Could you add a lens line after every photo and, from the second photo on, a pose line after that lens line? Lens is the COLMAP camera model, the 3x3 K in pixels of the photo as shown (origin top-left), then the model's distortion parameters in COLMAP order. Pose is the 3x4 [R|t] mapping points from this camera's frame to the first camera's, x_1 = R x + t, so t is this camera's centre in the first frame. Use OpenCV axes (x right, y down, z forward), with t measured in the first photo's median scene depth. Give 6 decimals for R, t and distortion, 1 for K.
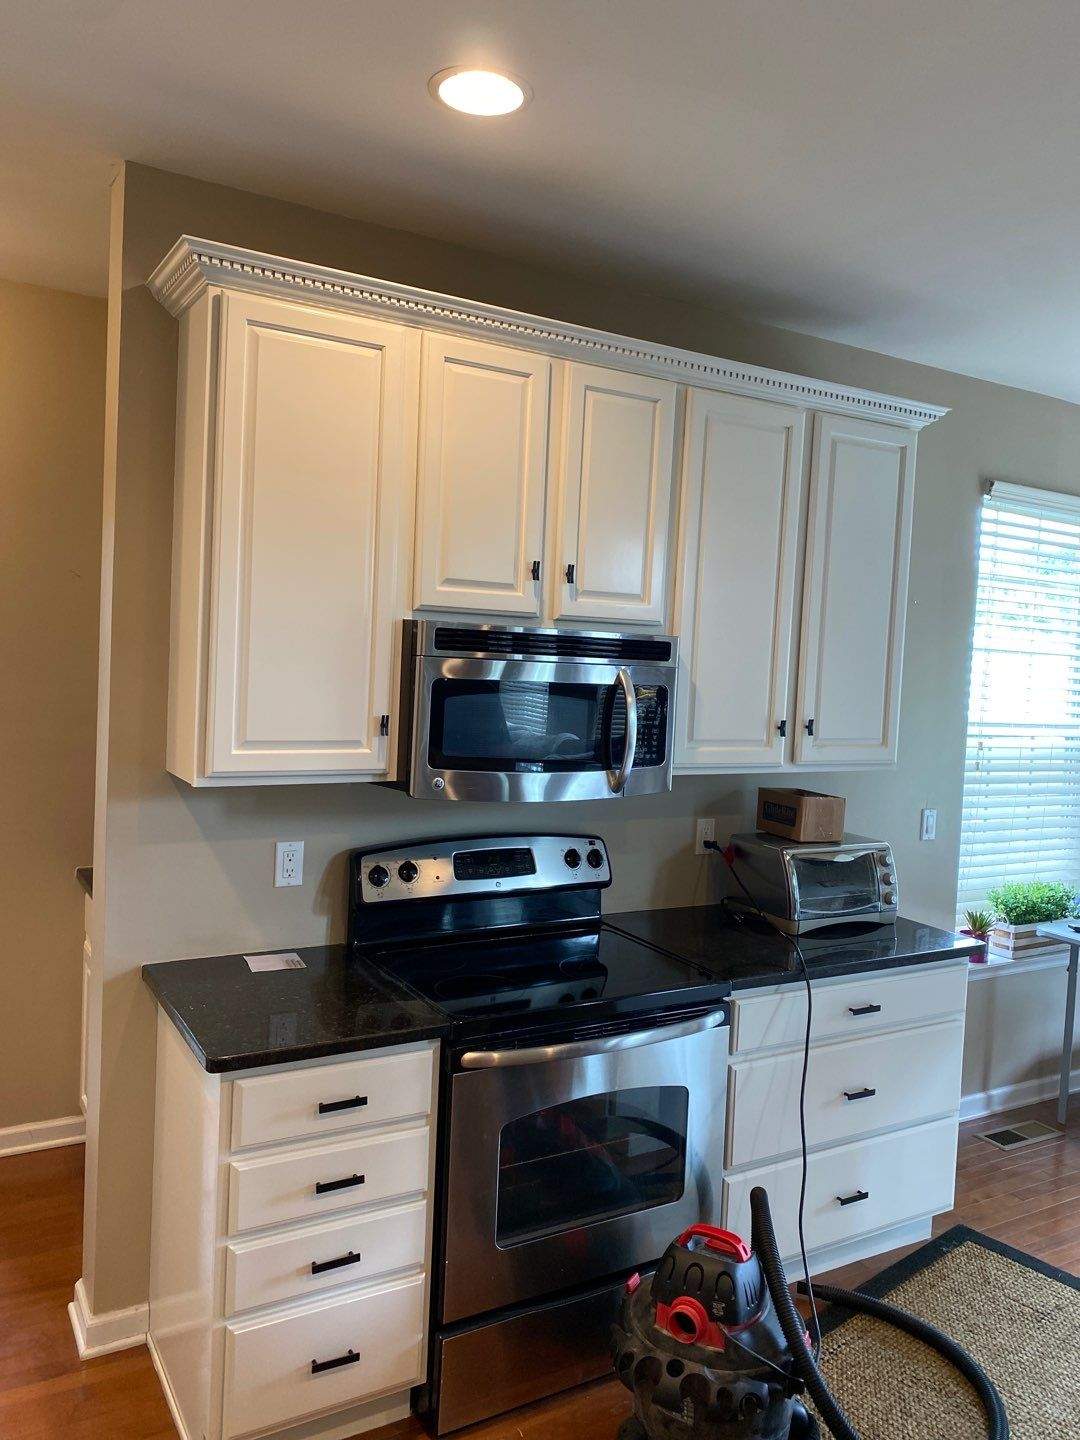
lens RADIAL K [[1112.6, 0, 568.7], [0, 1112.6, 698.9], [0, 0, 1]] dist [0.032000, -0.031847]
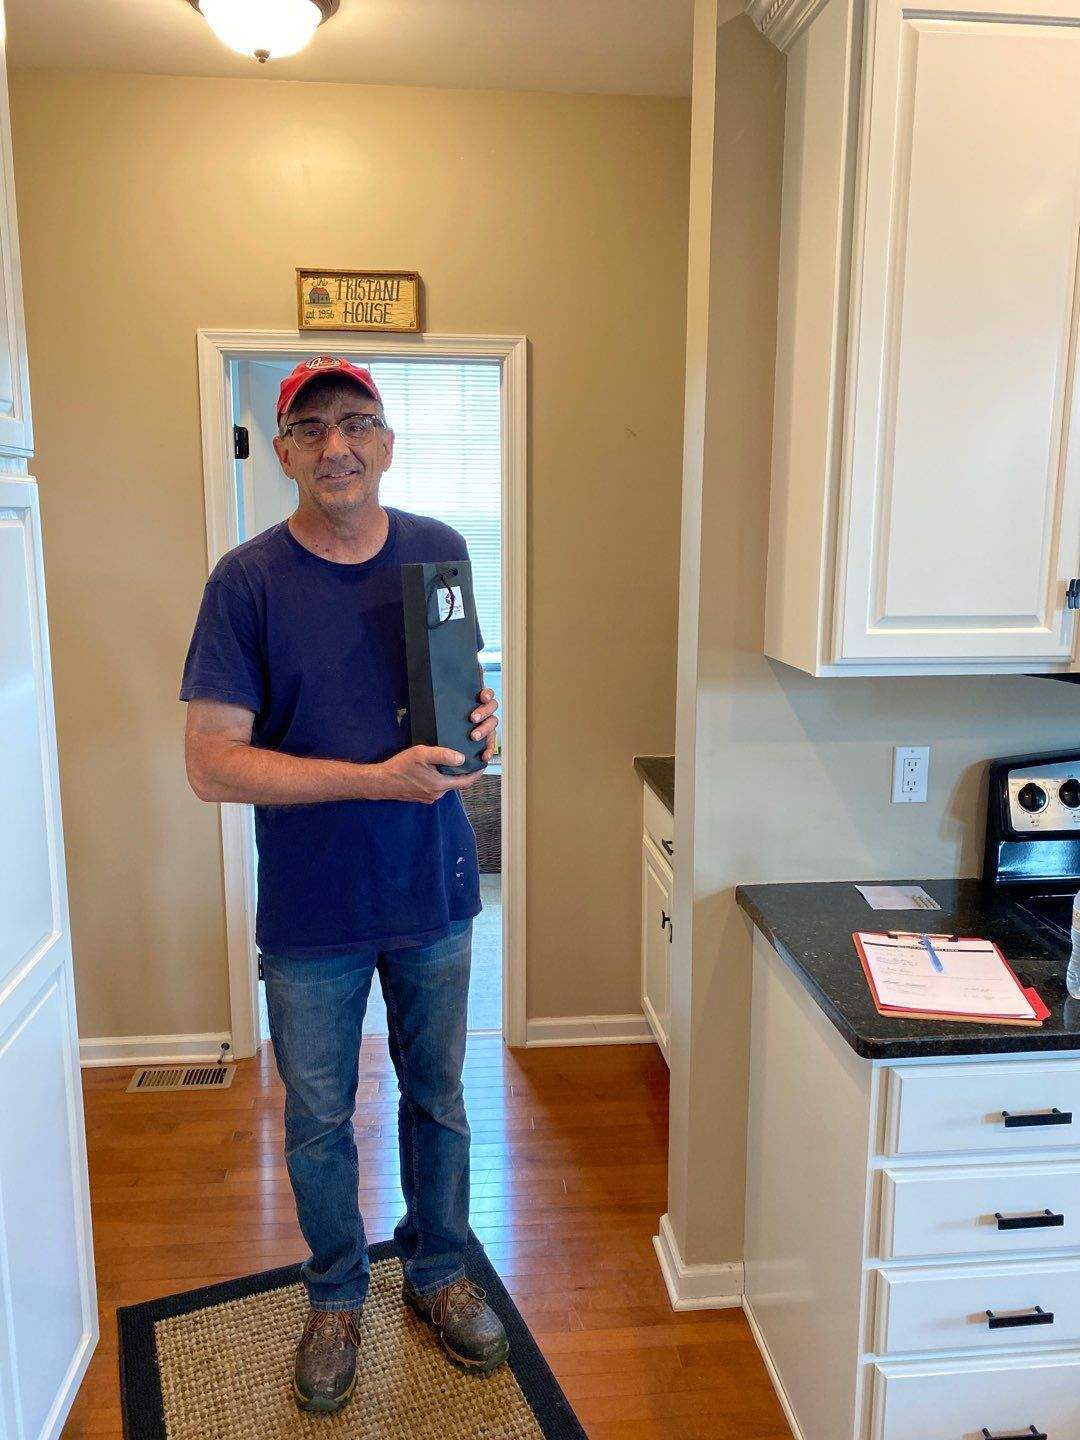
lens RADIAL K [[1112.6, 0, 549.5], [0, 1112.6, 716.4], [0, 0, 1]] dist [0.032000, -0.031847]
pose [[0.905004, 0.034239, -0.424023, -0.156920], [0.017871, 0.992816, 0.118310, 0.010448], [0.425028, -0.114649, 0.897890, 0.202835]]
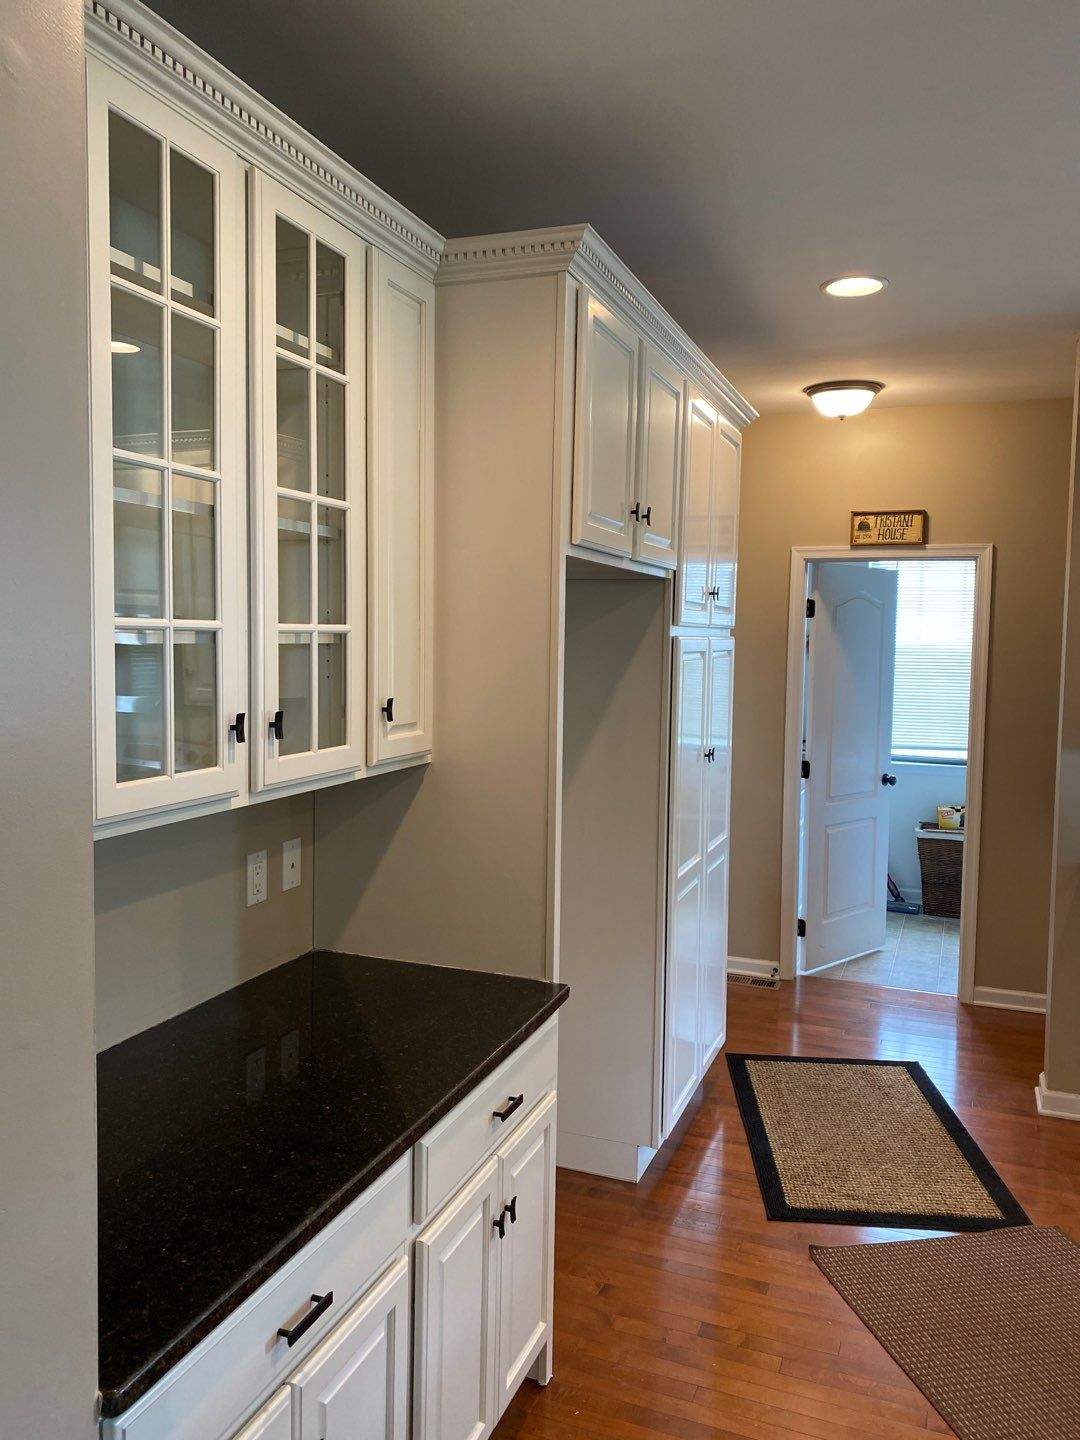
lens RADIAL K [[1112.6, 0, 548.1], [0, 1112.6, 722.1], [0, 0, 1]] dist [0.032000, -0.031847]
pose [[0.621597, 0.023424, -0.782987, 0.327657], [-0.020076, 0.999701, 0.013969, 0.043036], [0.783080, 0.007036, 0.621881, -0.470567]]
